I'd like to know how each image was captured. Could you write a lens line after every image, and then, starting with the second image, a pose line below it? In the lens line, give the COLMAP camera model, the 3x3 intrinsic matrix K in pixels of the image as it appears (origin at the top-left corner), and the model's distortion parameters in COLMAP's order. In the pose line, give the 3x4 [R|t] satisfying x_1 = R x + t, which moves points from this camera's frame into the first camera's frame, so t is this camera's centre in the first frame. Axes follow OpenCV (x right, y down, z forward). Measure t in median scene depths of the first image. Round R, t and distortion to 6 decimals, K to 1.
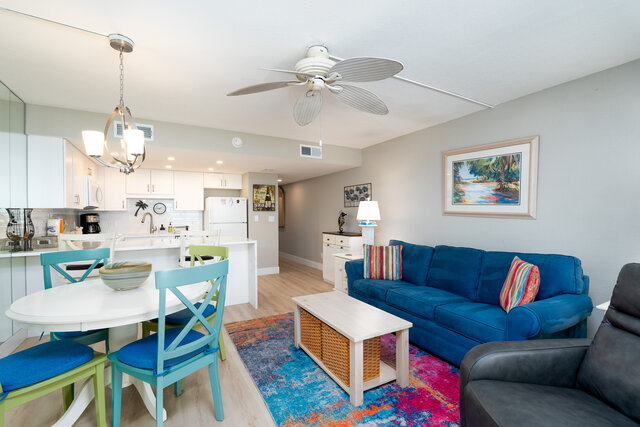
lens RADIAL K [[278.5, 0, 320.0], [0, 278.5, 213.5], [0, 0, 1]] dist [-0.010706, -0.000130]
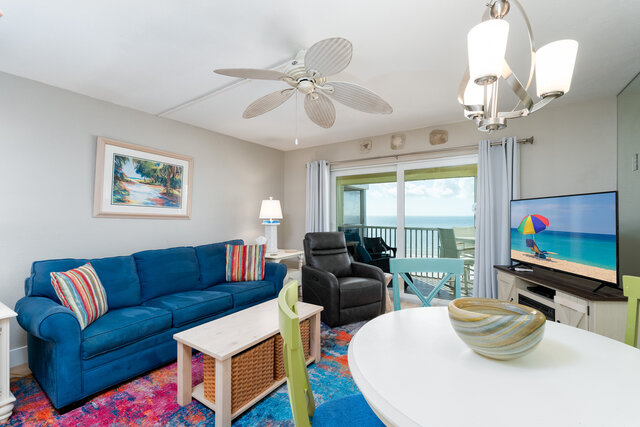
lens RADIAL K [[278.5, 0, 320.0], [0, 278.5, 213.5], [0, 0, 1]] dist [-0.010706, -0.000130]
pose [[-0.457950, 0.015255, 0.888847, -0.617450], [0.010635, 0.999875, -0.011681, 0.012788], [-0.888914, 0.004103, -0.458055, 0.936335]]
